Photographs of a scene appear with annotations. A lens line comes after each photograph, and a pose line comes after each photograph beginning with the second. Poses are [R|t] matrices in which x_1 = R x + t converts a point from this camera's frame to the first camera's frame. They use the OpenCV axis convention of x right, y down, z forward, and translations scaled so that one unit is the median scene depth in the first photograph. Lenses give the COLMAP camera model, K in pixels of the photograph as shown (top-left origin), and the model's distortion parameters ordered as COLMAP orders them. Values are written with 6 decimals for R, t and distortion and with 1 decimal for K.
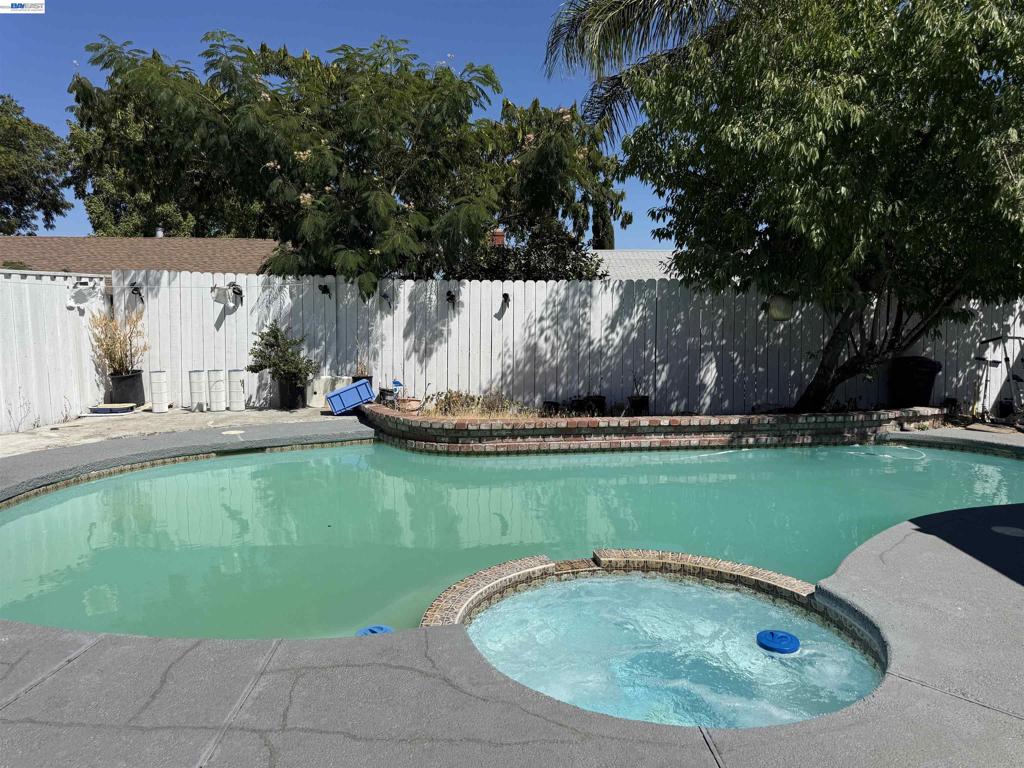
lens RADIAL K [[719.9, 0, 512.0], [0, 719.9, 384.0], [0, 0, 1]] dist [0.037893, -0.001118]
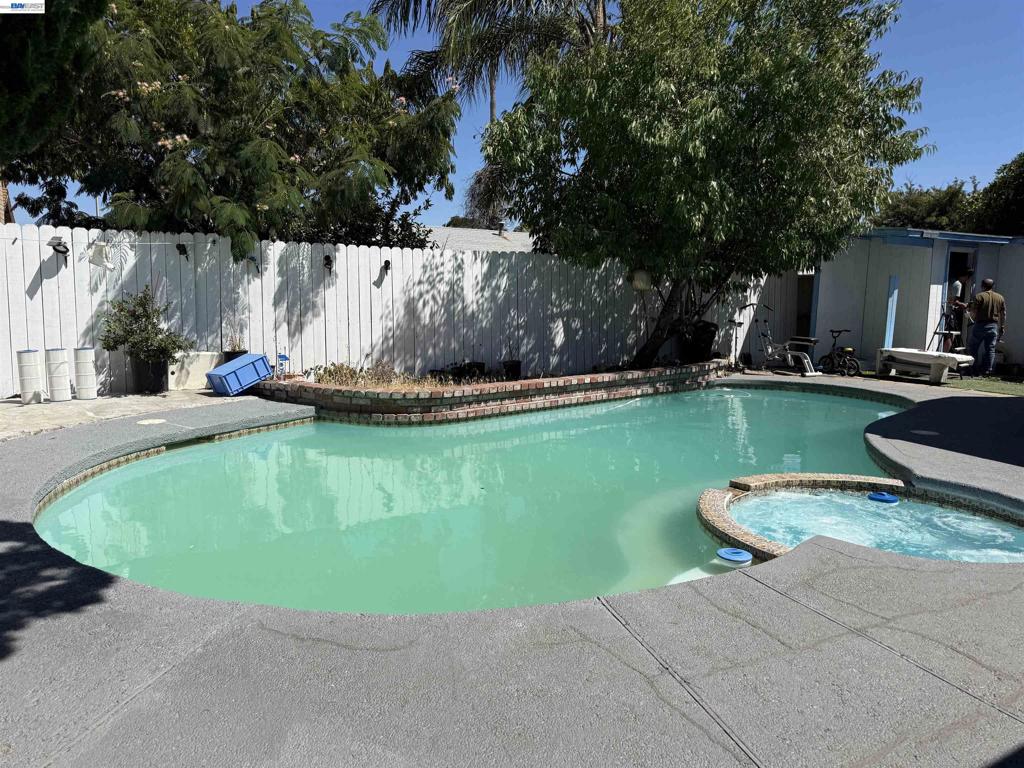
lens RADIAL K [[723.1, 0, 510.6], [0, 723.1, 395.2], [0, 0, 1]] dist [0.005943, -0.002374]
pose [[0.862302, -0.066309, 0.502034, -0.433022], [0.040041, 0.997214, 0.062938, 0.000781], [-0.504809, -0.034170, 0.862555, 0.083174]]
